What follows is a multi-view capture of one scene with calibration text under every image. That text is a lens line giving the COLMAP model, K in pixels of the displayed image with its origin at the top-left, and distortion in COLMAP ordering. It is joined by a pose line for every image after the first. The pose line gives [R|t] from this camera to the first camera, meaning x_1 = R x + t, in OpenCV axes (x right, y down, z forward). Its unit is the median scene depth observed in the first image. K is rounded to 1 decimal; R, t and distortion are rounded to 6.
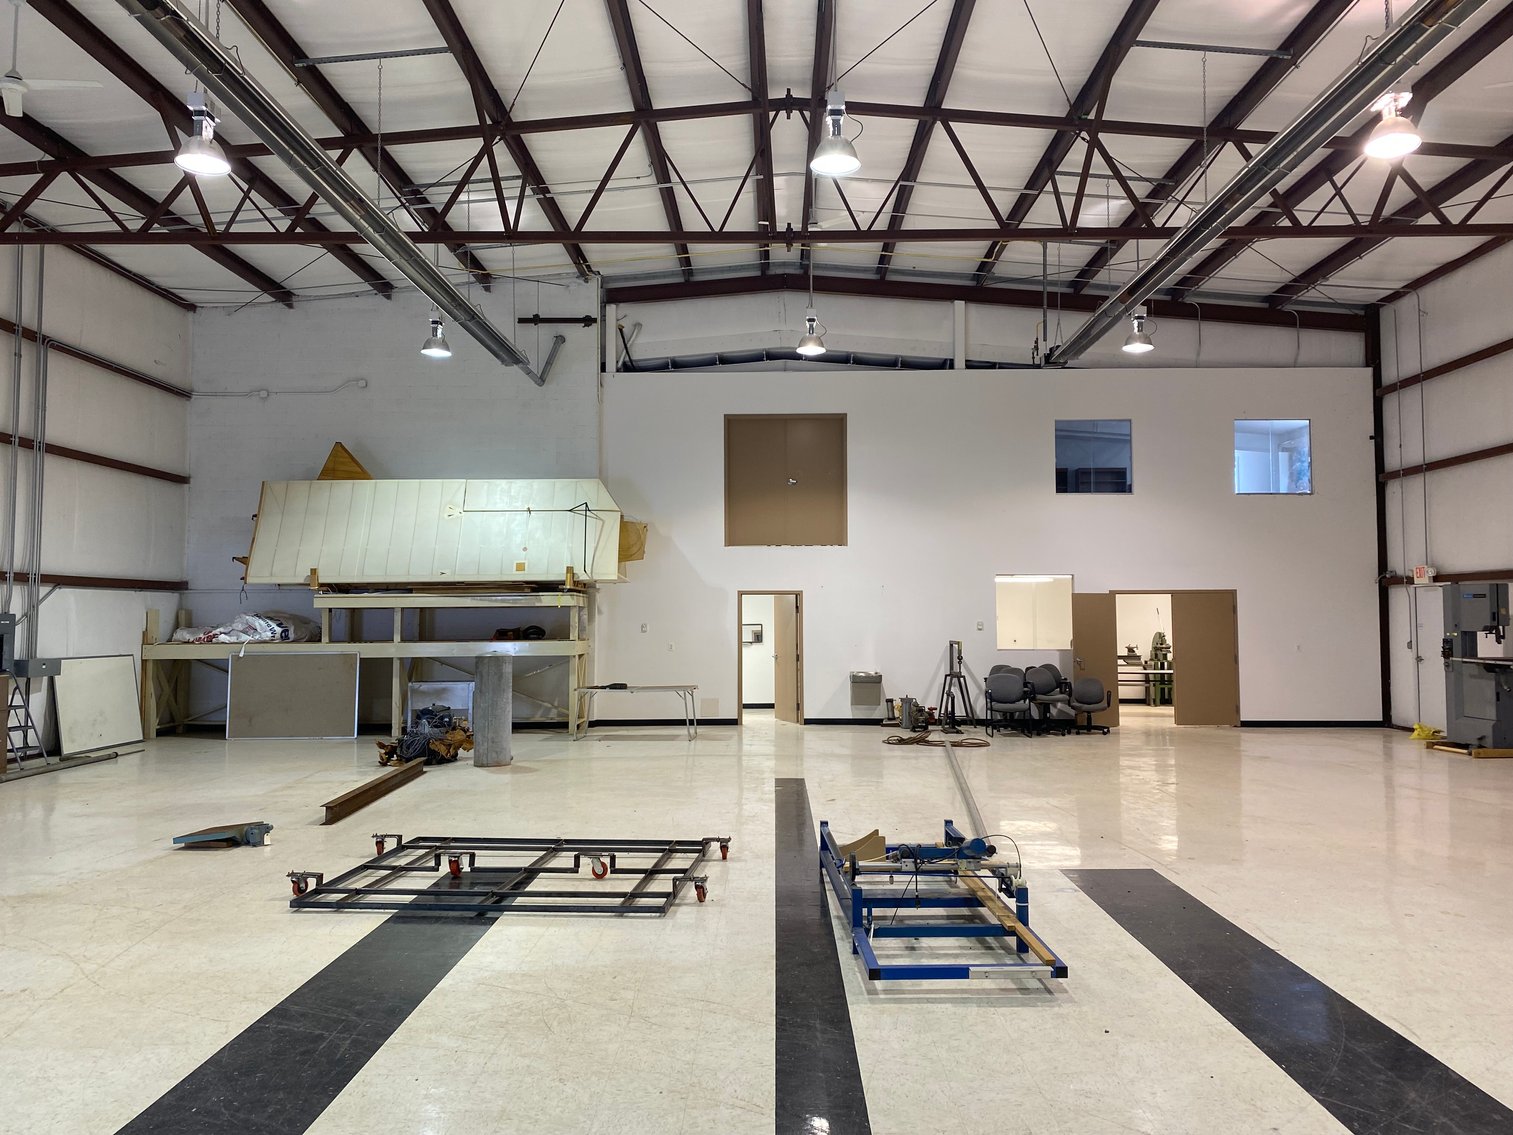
lens RADIAL K [[1135.8, 0, 767.8], [0, 1135.8, 563.0], [0, 0, 1]] dist [0.062176, -0.120350]
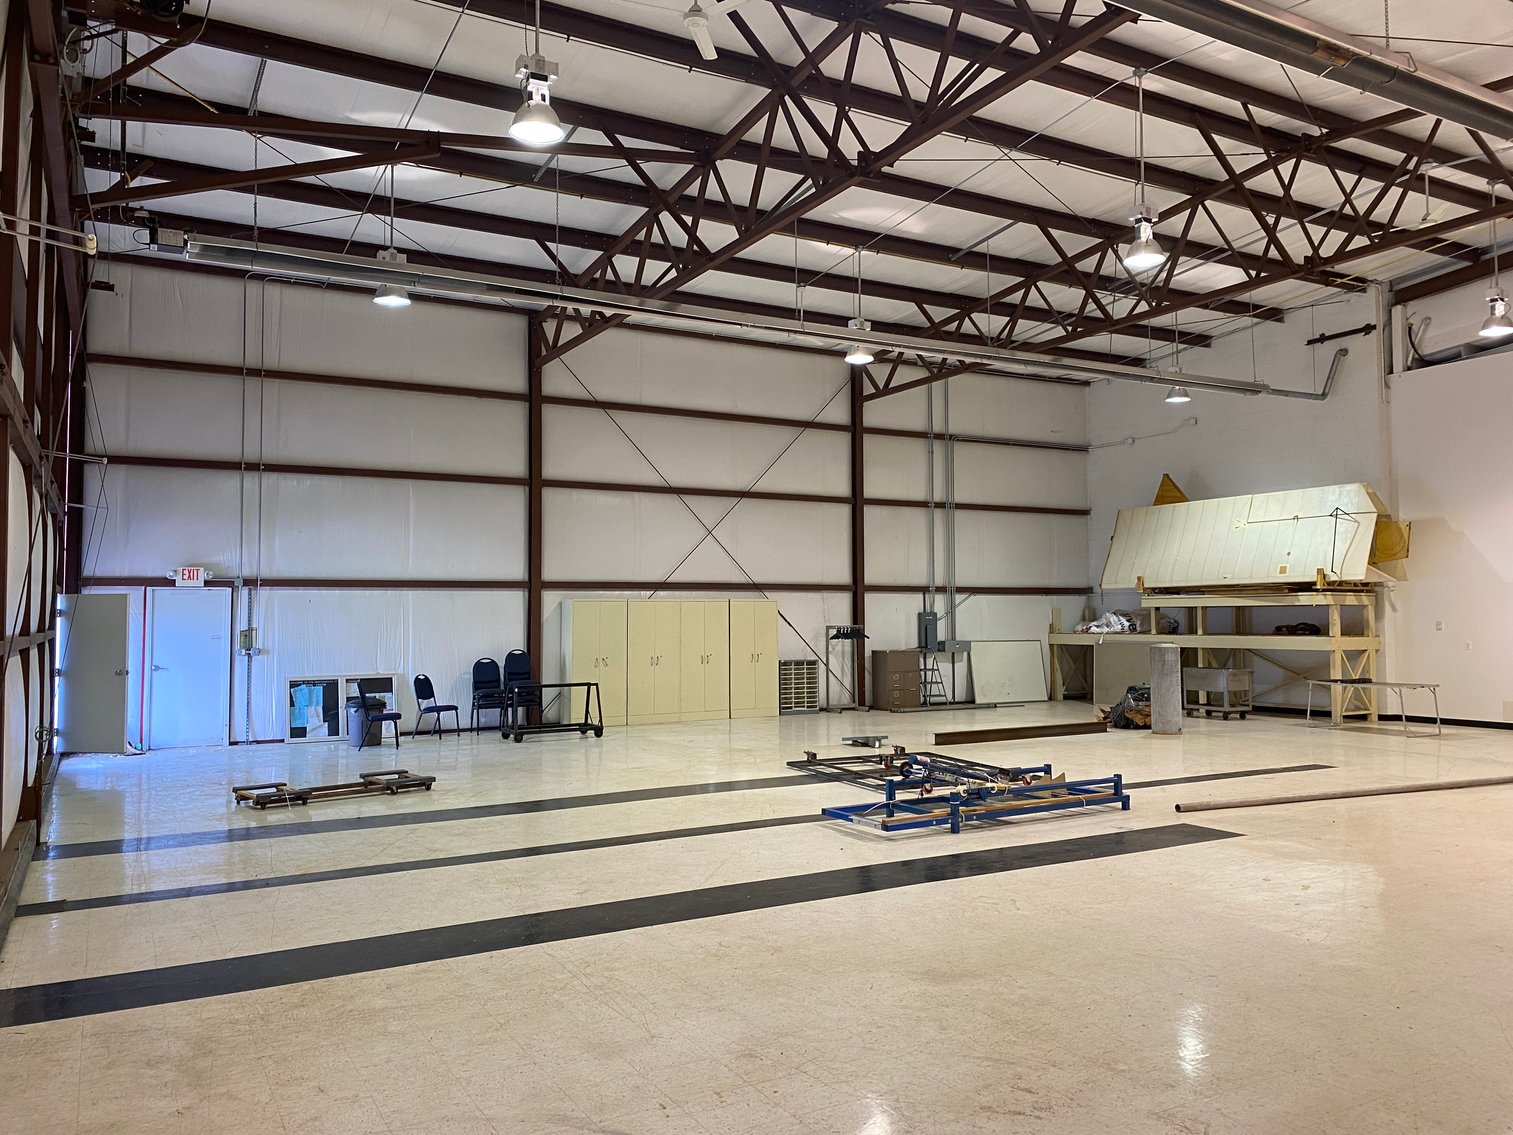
lens RADIAL K [[1135.8, 0, 767.8], [0, 1135.8, 563.0], [0, 0, 1]] dist [0.062176, -0.120350]
pose [[0.493034, -0.037406, -0.869205, 0.503591], [0.044597, 0.998848, -0.017688, -0.005988], [0.868866, -0.030043, 0.494135, 0.004371]]
